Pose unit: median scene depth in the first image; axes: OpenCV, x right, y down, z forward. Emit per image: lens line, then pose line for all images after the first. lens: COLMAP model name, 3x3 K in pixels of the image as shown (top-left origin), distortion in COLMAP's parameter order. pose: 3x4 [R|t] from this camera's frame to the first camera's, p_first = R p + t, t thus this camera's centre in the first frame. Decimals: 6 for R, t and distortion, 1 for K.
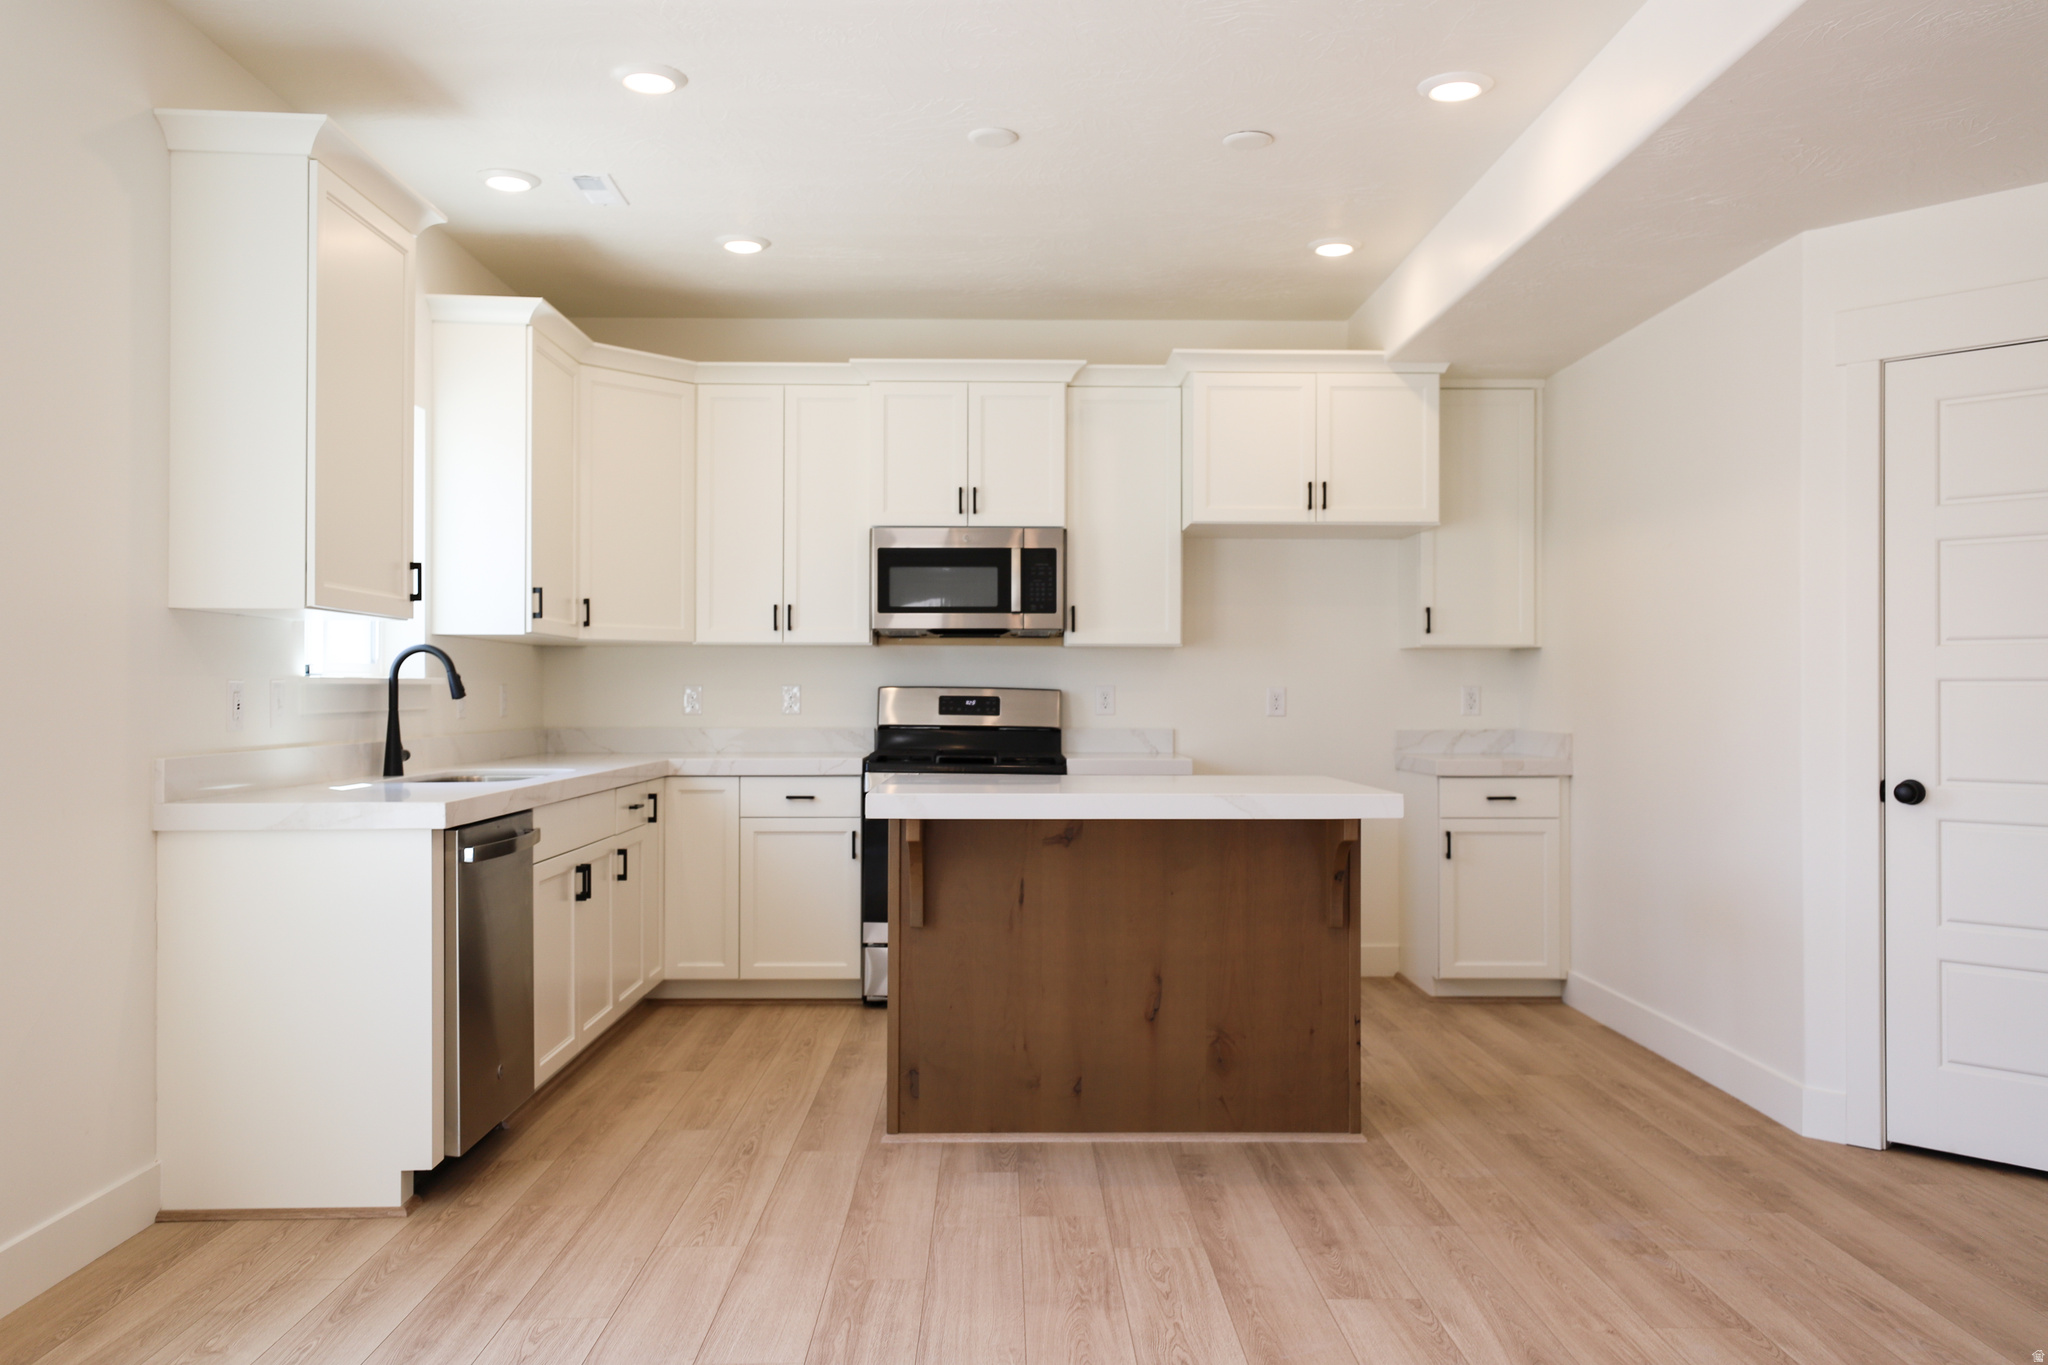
lens RADIAL K [[1613.6, 0, 1026.1], [0, 1613.6, 684.2], [0, 0, 1]] dist [0.012511, 0.003502]
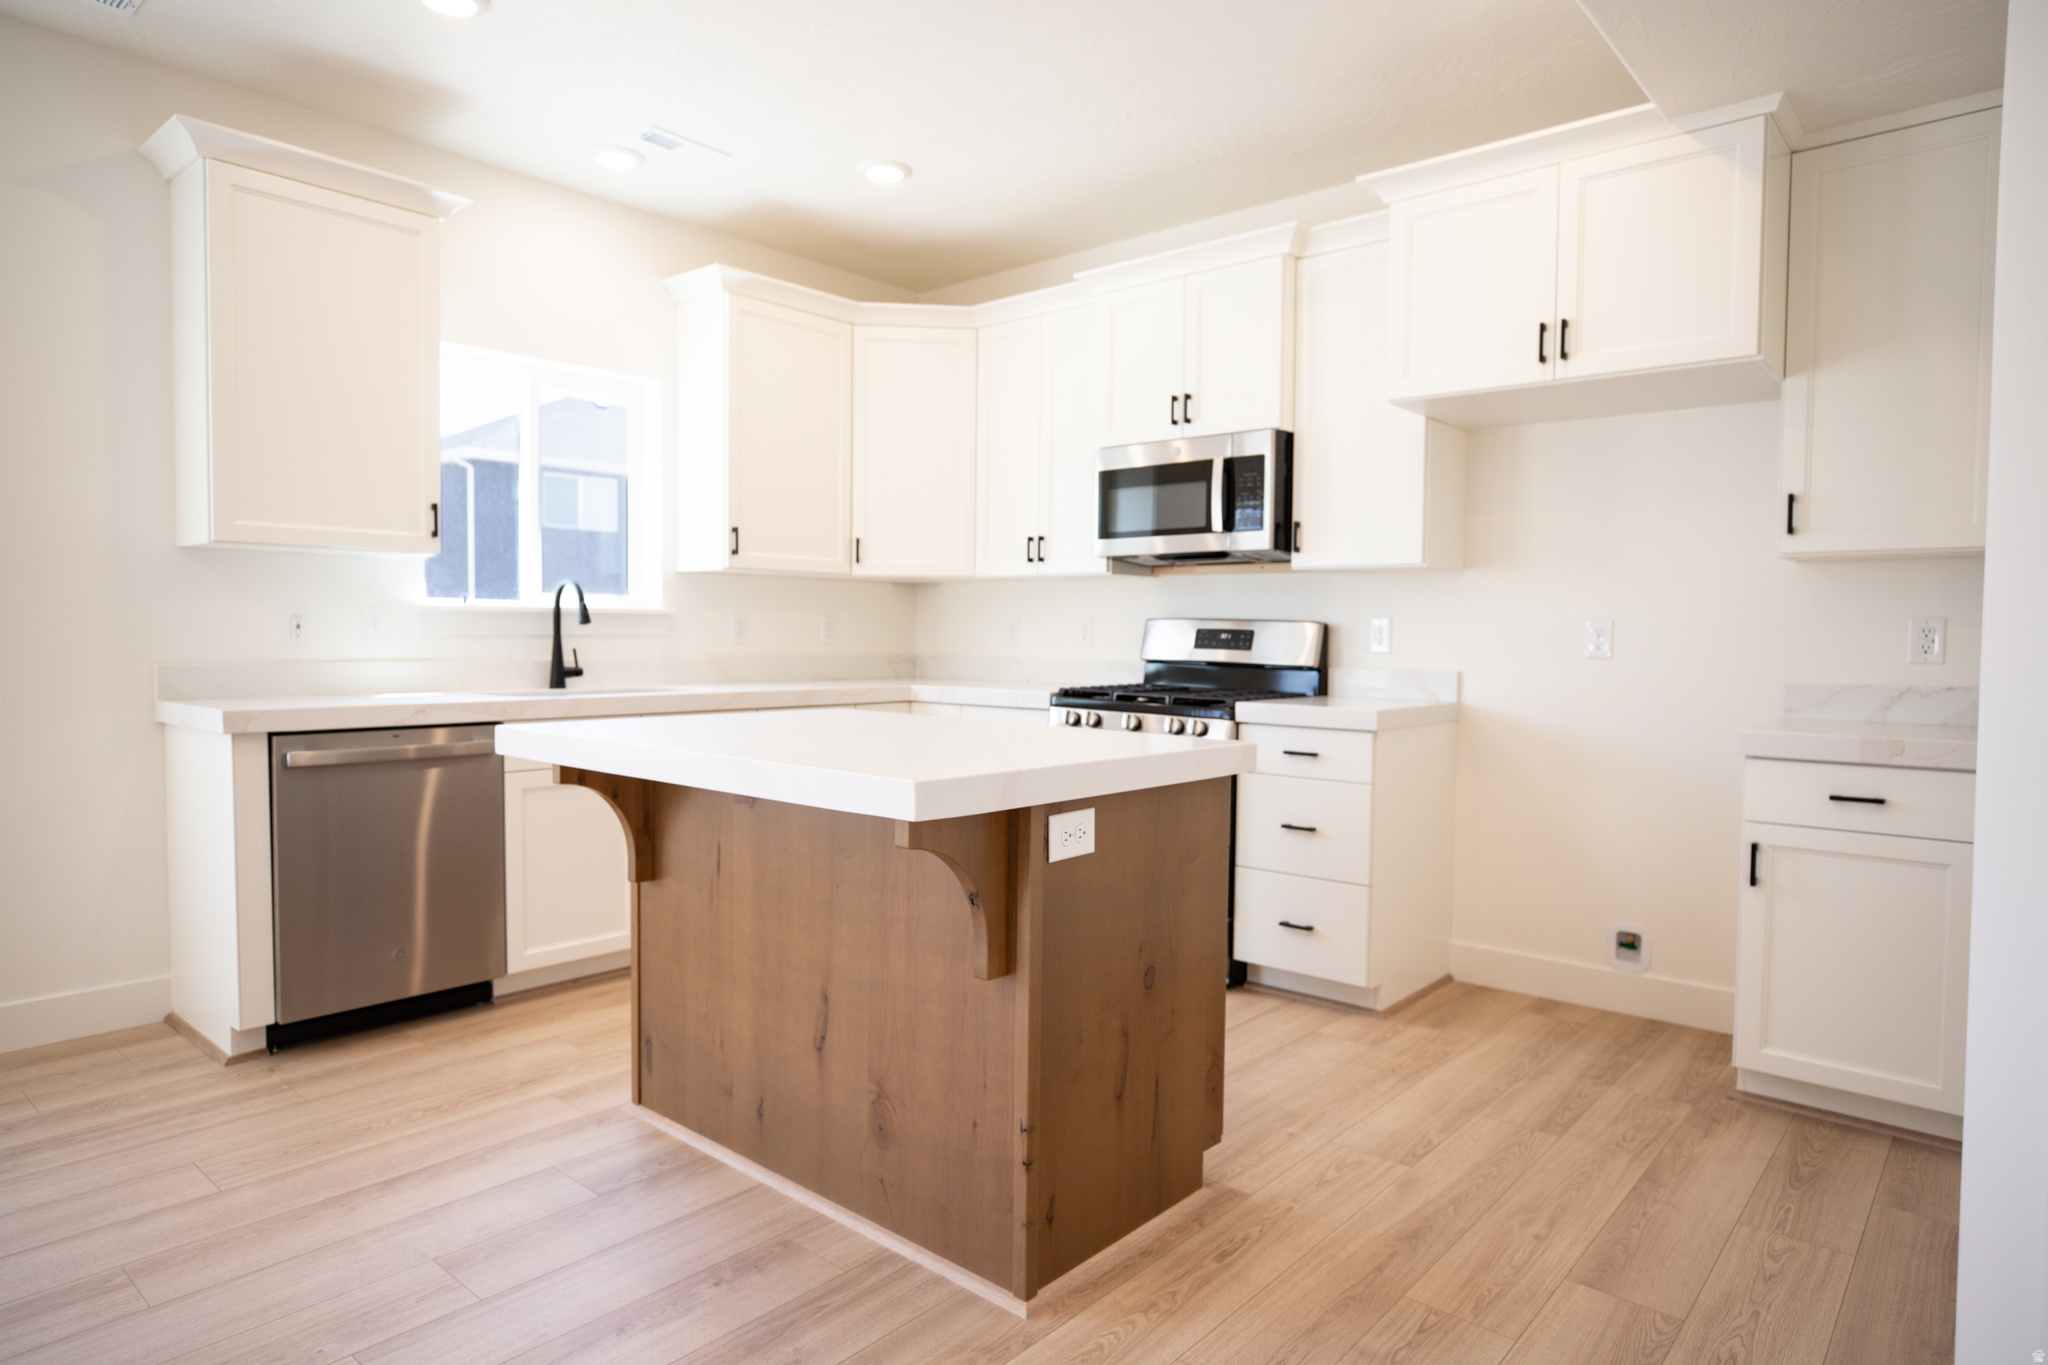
lens RADIAL K [[1194.9, 0, 1021.3], [0, 1194.9, 683.2], [0, 0, 1]] dist [-0.011429, -0.001652]
pose [[0.738301, 0.035101, -0.673557, 0.360721], [-0.004645, 0.998886, 0.046964, 0.007456], [0.674455, -0.031545, 0.737641, 0.459874]]
